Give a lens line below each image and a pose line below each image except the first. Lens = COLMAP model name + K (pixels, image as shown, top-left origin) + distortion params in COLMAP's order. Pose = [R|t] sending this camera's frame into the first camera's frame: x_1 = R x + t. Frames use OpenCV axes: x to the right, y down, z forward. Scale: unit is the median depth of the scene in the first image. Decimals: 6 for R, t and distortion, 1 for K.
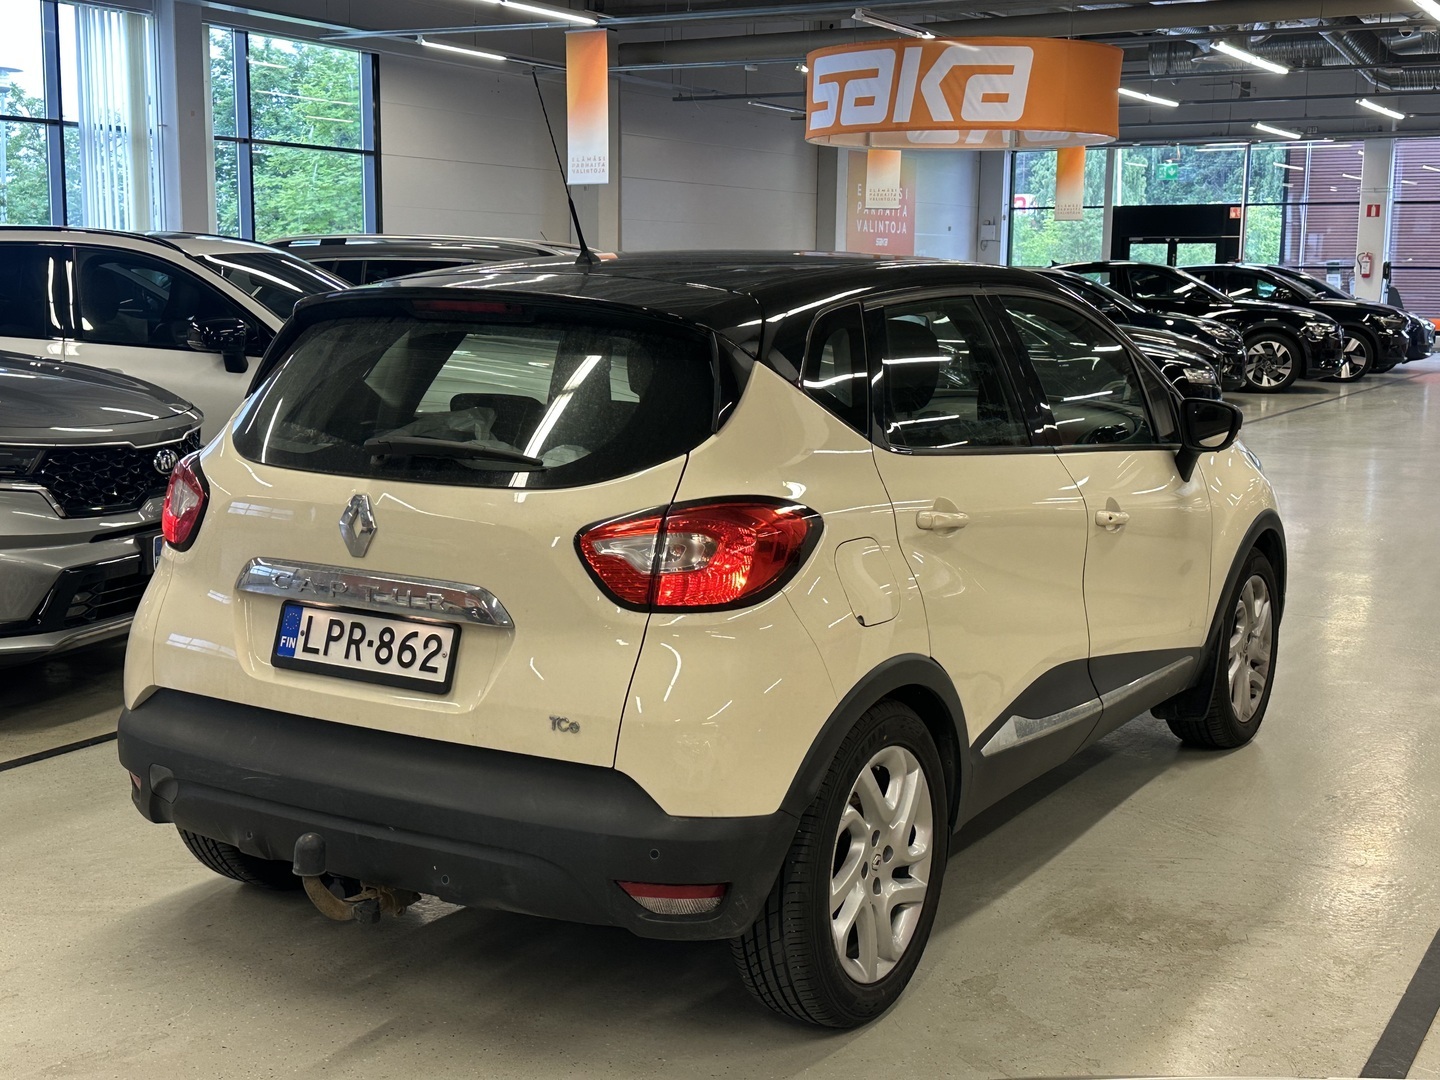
lens RADIAL K [[1827.9, 0, 720.8], [0, 1827.9, 539.9], [0, 0, 1]] dist [0.011773, 0.000000]
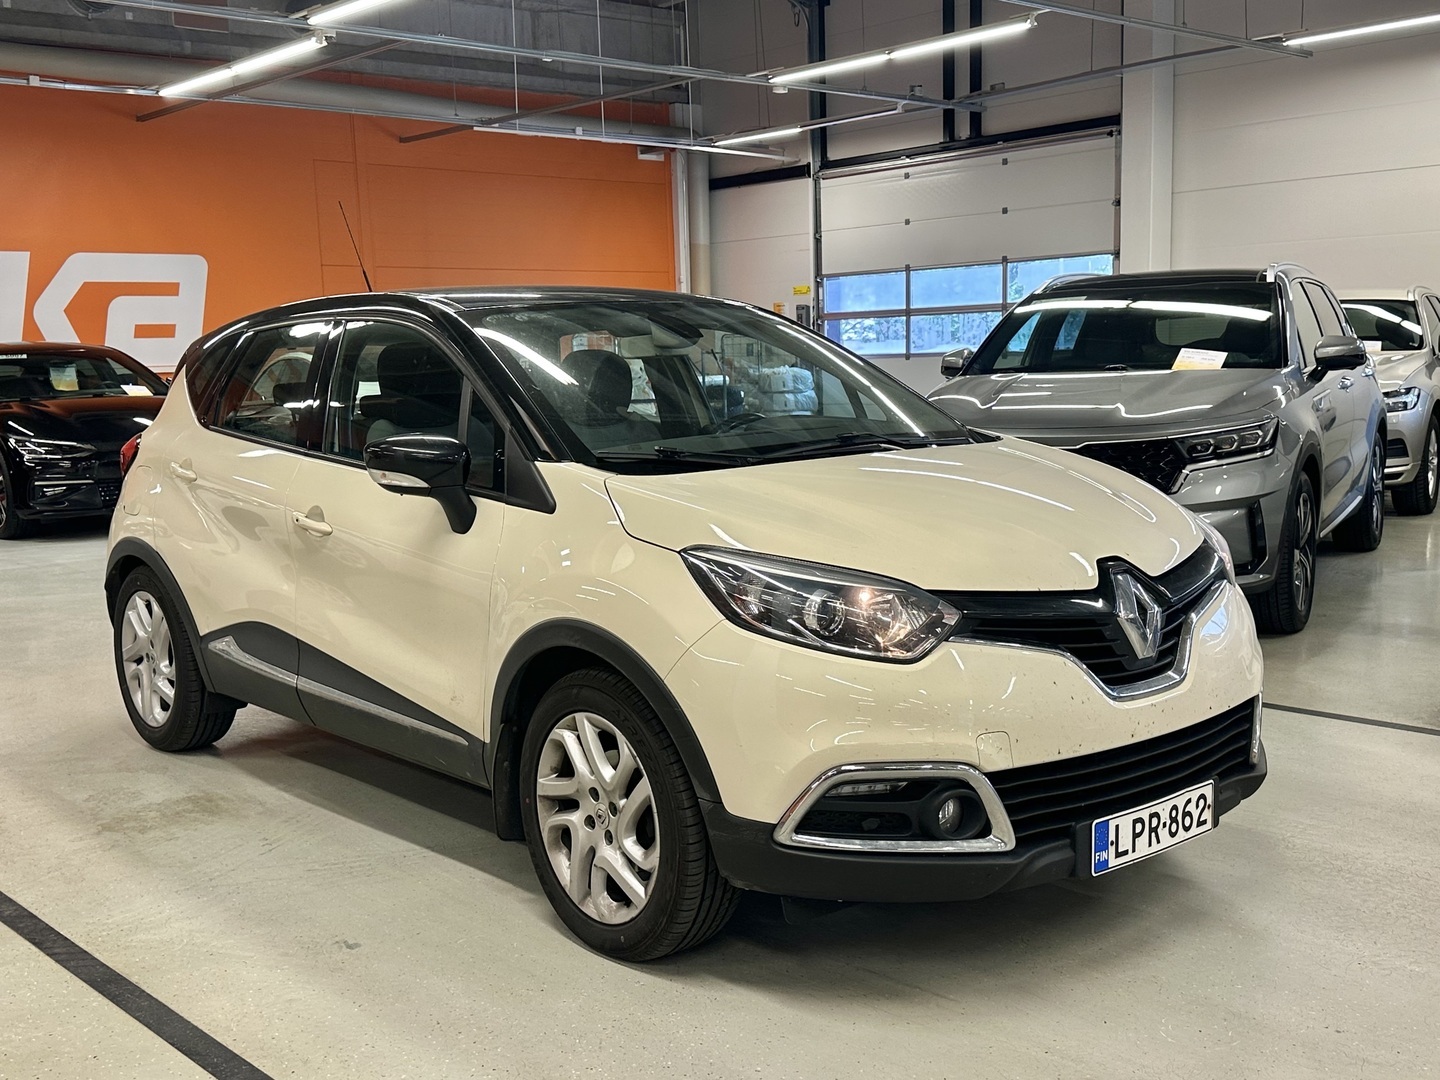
lens RADIAL K [[1585.2, 0, 721.9], [0, 1585.2, 536.7], [0, 0, 1]] dist [0.005116, 0.000000]
pose [[-0.321086, 0.092327, -0.942539, 1.263549], [-0.119550, 0.983324, 0.137048, -0.194320], [0.939474, 0.156685, -0.304694, 1.874437]]
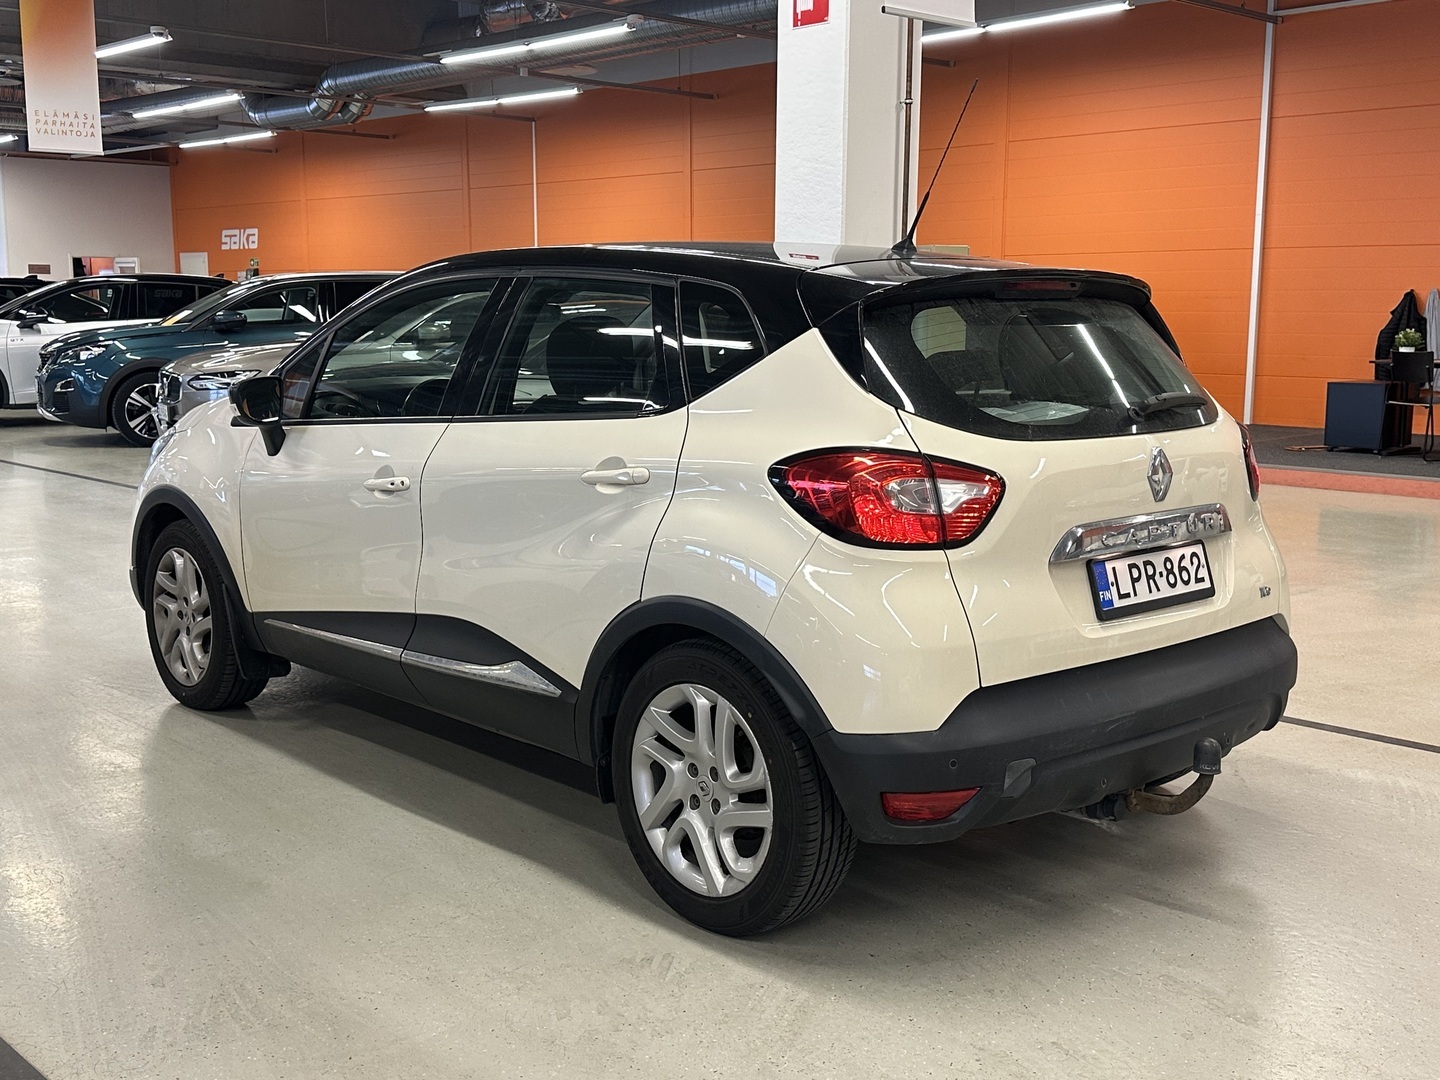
lens RADIAL K [[1585.2, 0, 719.6], [0, 1585.2, 542.7], [0, 0, 1]] dist [0.005116, 0.000000]
pose [[0.285712, -0.158846, 0.945059, -1.192159], [0.138982, 0.982609, 0.123140, -0.123531], [-0.948184, 0.096164, 0.302820, 0.932660]]
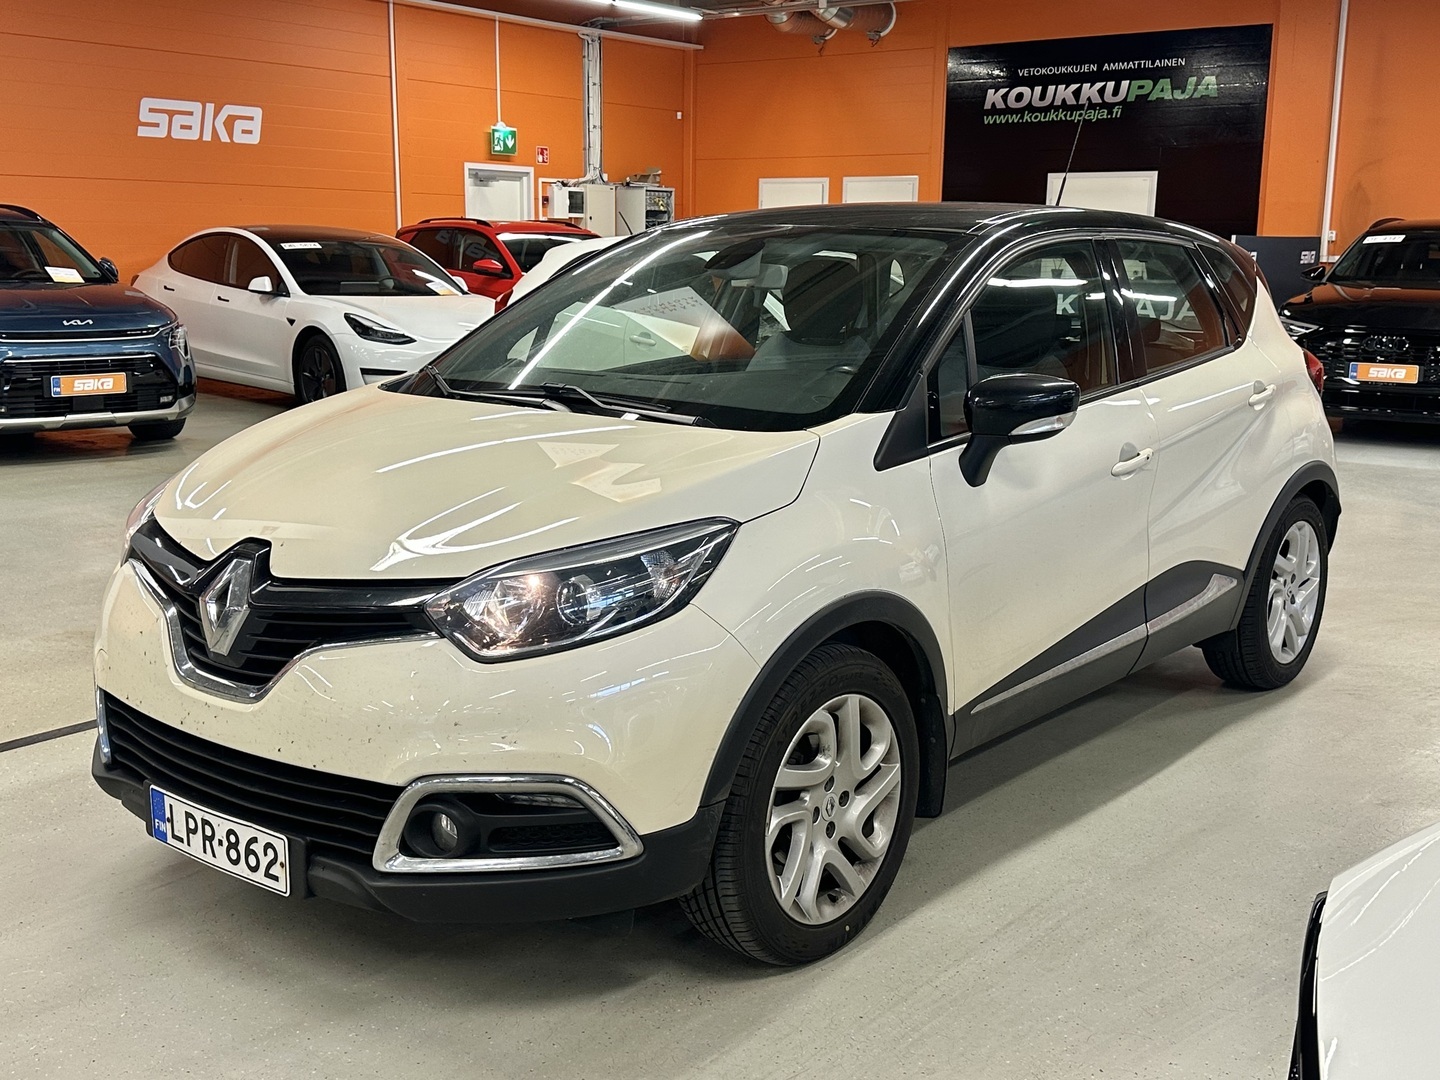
lens RADIAL K [[1585.2, 0, 721.8], [0, 1585.2, 545.3], [0, 0, 1]] dist [0.005116, 0.000000]
pose [[-0.989628, -0.061346, 0.129893, -0.053531], [-0.014664, 0.942646, 0.333472, -0.360747], [-0.142901, 0.328108, -0.933769, 2.555526]]
